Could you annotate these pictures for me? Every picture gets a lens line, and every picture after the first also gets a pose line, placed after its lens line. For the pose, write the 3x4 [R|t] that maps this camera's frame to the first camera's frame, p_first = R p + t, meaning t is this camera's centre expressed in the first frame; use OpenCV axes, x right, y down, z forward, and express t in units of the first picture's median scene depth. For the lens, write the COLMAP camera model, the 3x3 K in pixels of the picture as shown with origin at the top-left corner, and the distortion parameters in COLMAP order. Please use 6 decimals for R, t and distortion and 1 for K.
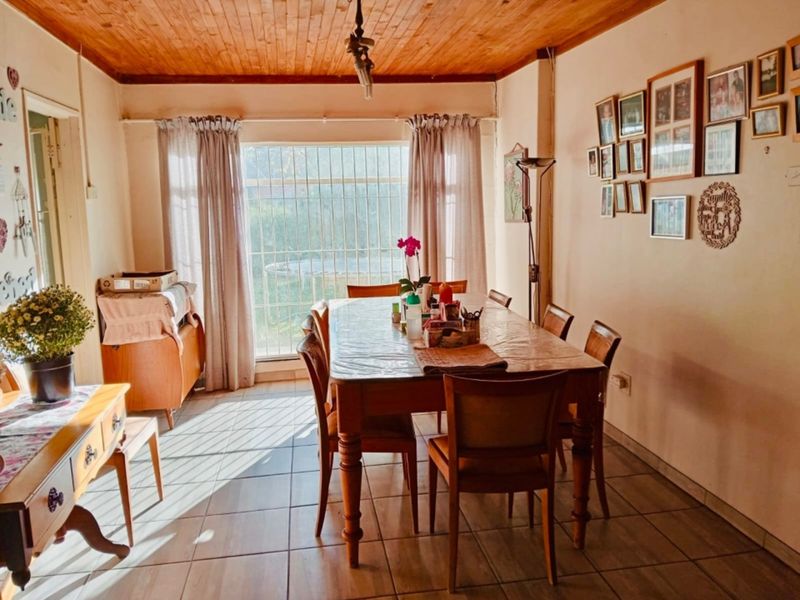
lens RADIAL K [[650.2, 0, 403.3], [0, 650.2, 304.6], [0, 0, 1]] dist [-0.009148, -0.034121]
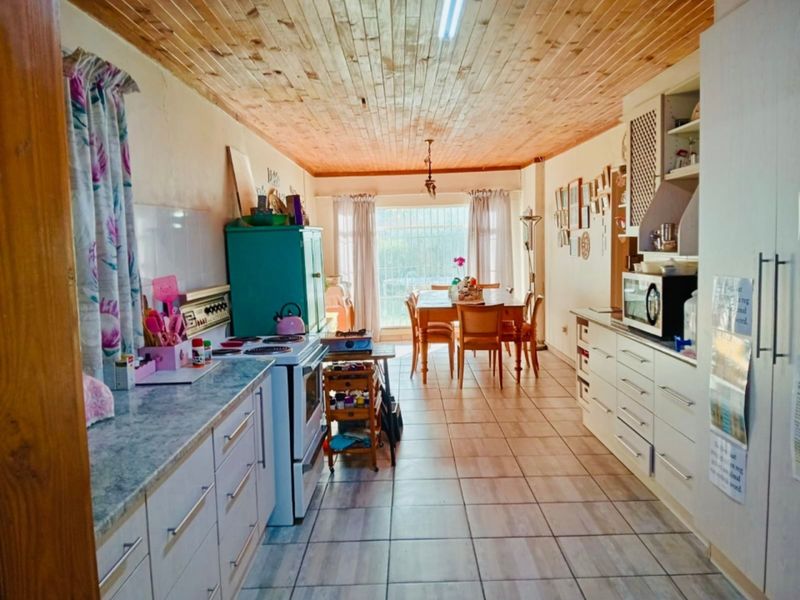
lens RADIAL K [[650.2, 0, 396.6], [0, 650.2, 301.2], [0, 0, 1]] dist [-0.009148, -0.034121]
pose [[0.985252, 0.011493, -0.170725, 0.137163], [-0.020809, 0.998384, -0.052878, 0.122168], [0.169841, 0.055651, 0.983899, -0.859879]]
